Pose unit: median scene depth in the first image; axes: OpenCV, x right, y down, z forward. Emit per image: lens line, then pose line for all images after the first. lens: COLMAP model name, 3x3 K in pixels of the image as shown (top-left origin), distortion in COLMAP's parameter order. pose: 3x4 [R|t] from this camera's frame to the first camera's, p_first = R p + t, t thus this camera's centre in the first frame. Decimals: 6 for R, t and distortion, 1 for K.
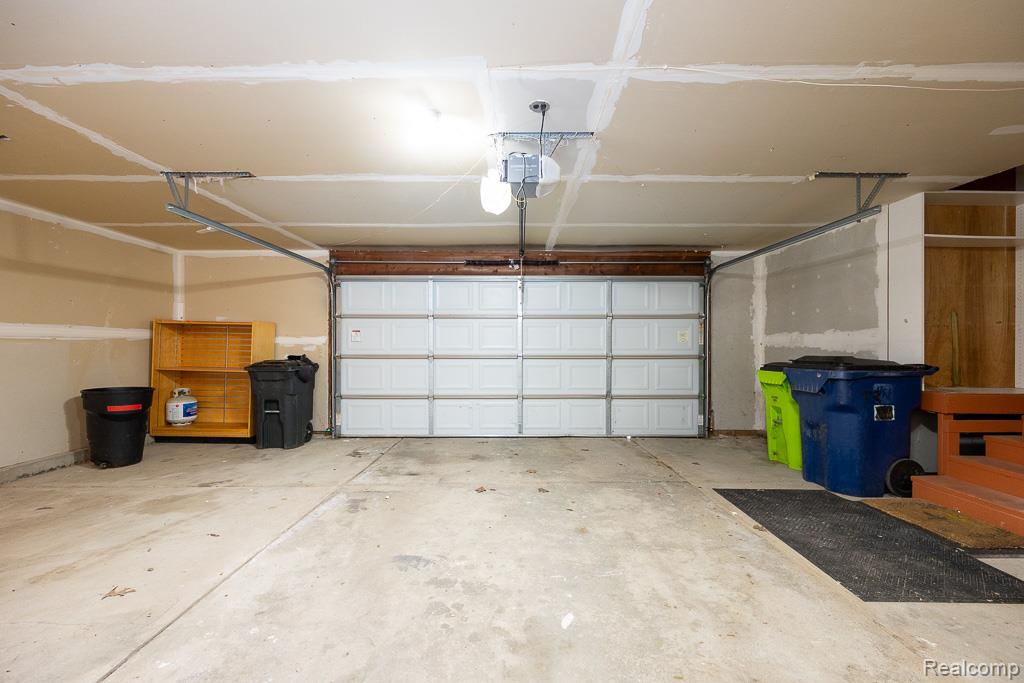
lens RADIAL K [[417.1, 0, 518.6], [0, 417.1, 343.9], [0, 0, 1]] dist [-0.001457, -0.000063]
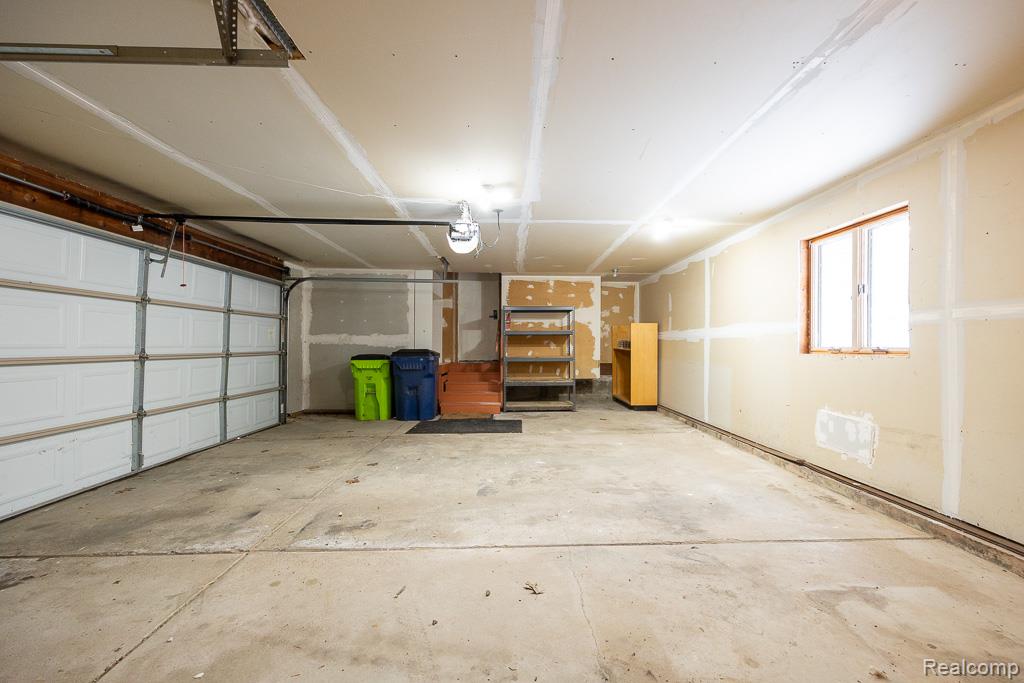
lens RADIAL K [[417.1, 0, 518.6], [0, 417.1, 343.9], [0, 0, 1]] dist [-0.001457, -0.000063]
pose [[-0.024085, 0.002939, 0.999706, -0.976146], [-0.005847, 0.999978, -0.003080, 0.008595], [-0.999693, -0.005920, -0.024068, 0.528762]]
